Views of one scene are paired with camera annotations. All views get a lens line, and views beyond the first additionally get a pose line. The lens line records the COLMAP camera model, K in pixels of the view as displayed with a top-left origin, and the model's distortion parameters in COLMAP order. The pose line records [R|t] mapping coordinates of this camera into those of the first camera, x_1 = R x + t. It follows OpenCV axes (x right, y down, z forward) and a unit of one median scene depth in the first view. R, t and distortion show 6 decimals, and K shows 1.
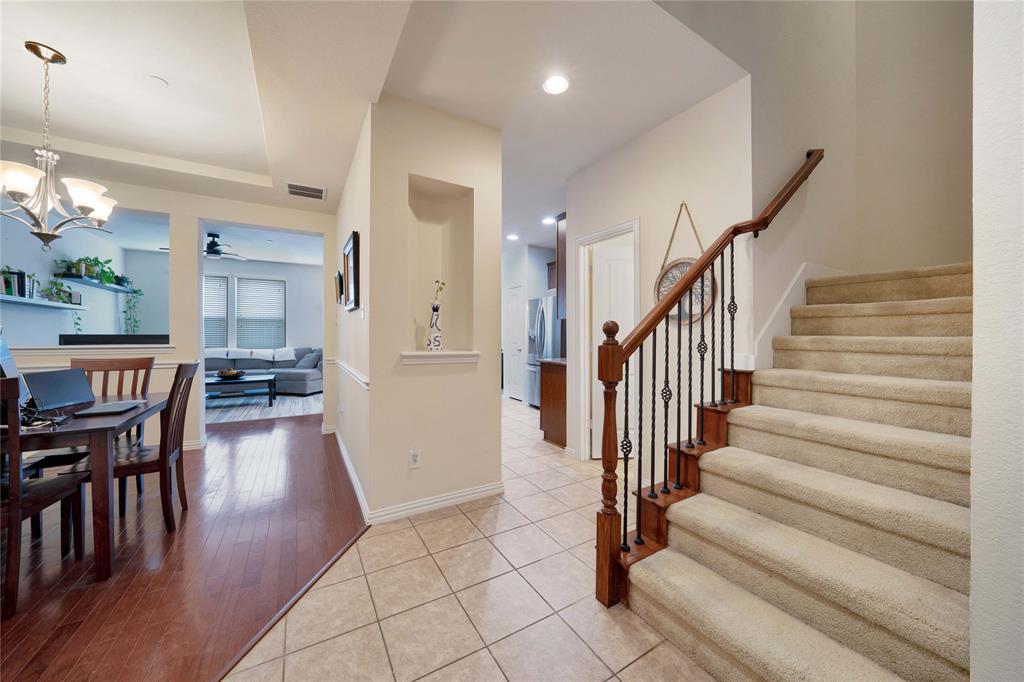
lens RADIAL K [[362.4, 0, 512.8], [0, 362.4, 340.7], [0, 0, 1]] dist [-0.017382, 0.002261]
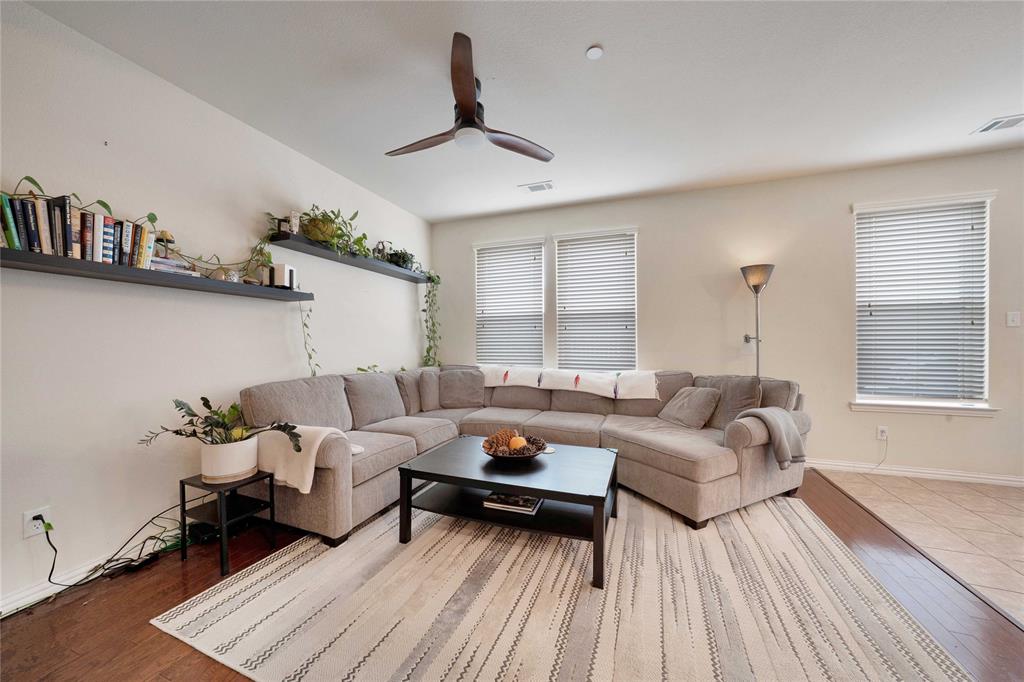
lens RADIAL K [[362.4, 0, 506.1], [0, 362.4, 346.8], [0, 0, 1]] dist [-0.017382, 0.002261]
pose [[0.626599, 0.003025, -0.779336, -0.428616], [-0.003525, 0.999993, 0.001047, -0.012127], [0.779334, 0.002091, 0.626606, 0.657665]]
